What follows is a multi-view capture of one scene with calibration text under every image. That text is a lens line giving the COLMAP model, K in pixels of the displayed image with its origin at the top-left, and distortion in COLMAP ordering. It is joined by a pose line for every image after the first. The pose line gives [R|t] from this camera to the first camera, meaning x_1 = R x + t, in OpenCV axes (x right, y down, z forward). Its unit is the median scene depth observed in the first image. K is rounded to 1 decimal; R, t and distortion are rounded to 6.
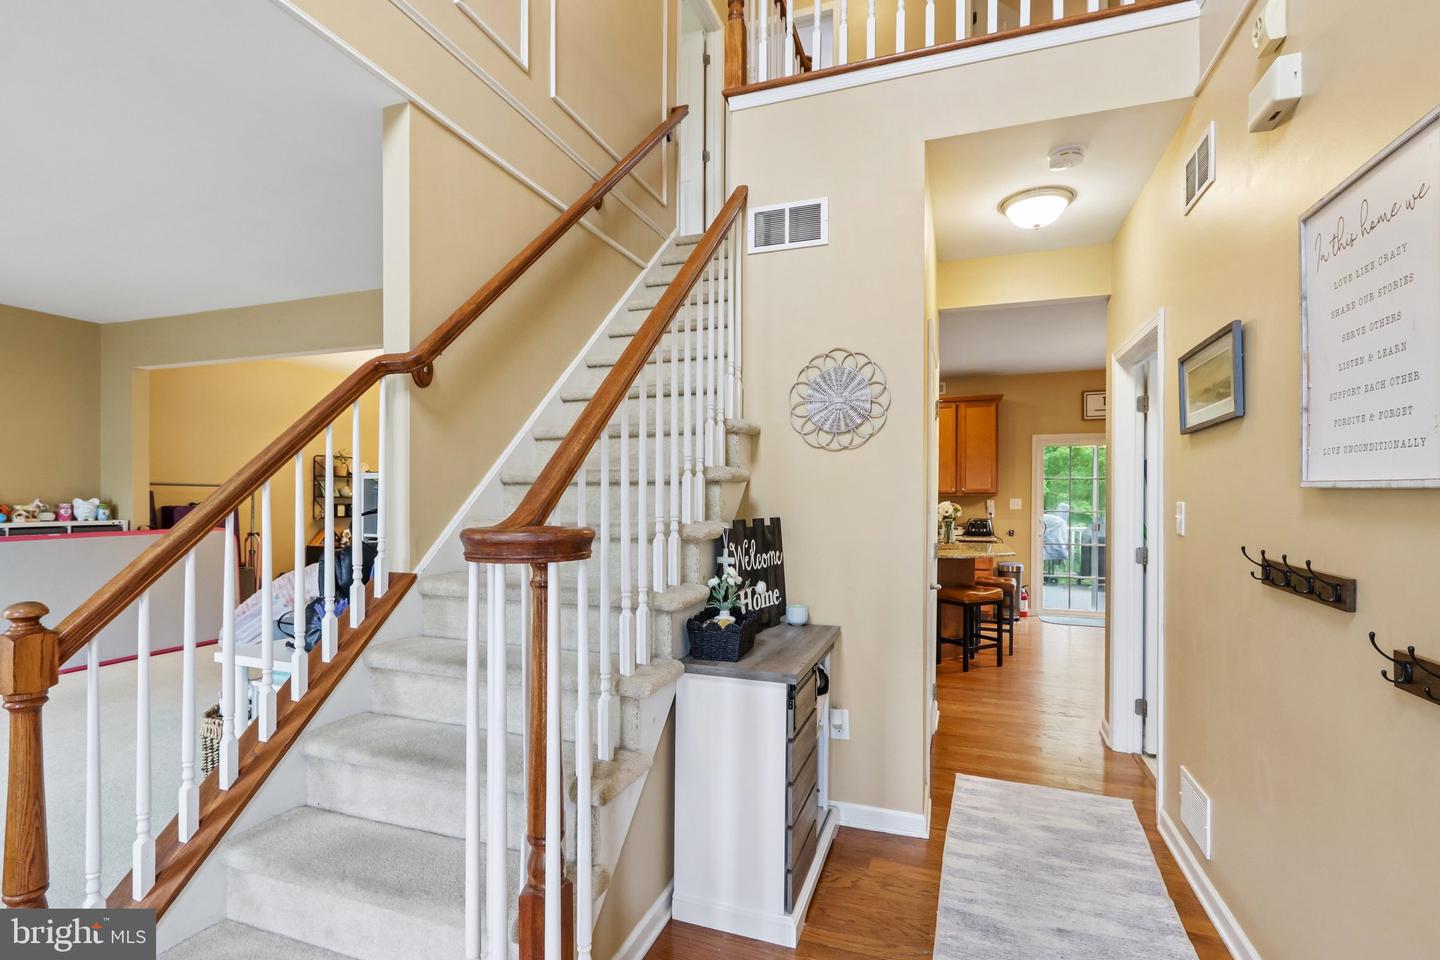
lens RADIAL K [[668.6, 0, 714.4], [0, 668.6, 487.5], [0, 0, 1]] dist [-0.000793, -0.000027]
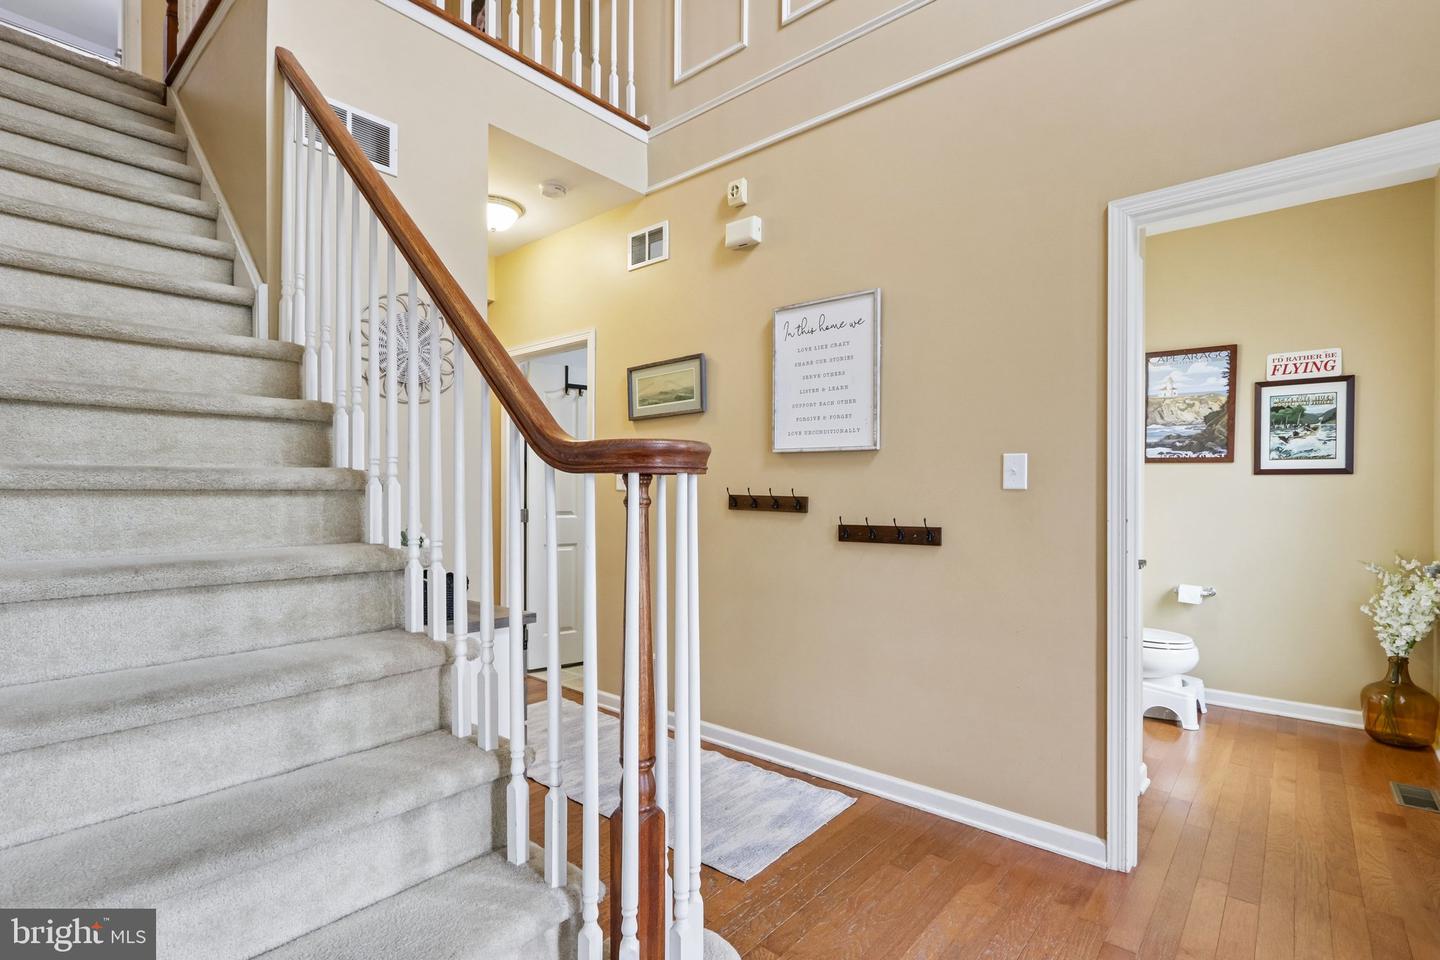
lens RADIAL K [[668.6, 0, 718.9], [0, 668.6, 484.2], [0, 0, 1]] dist [-0.000793, -0.000027]
pose [[0.340729, 0.010450, 0.940104, -0.977118], [-0.010004, 0.999922, -0.007489, 0.108872], [-0.940108, -0.006853, 0.340807, 0.515902]]
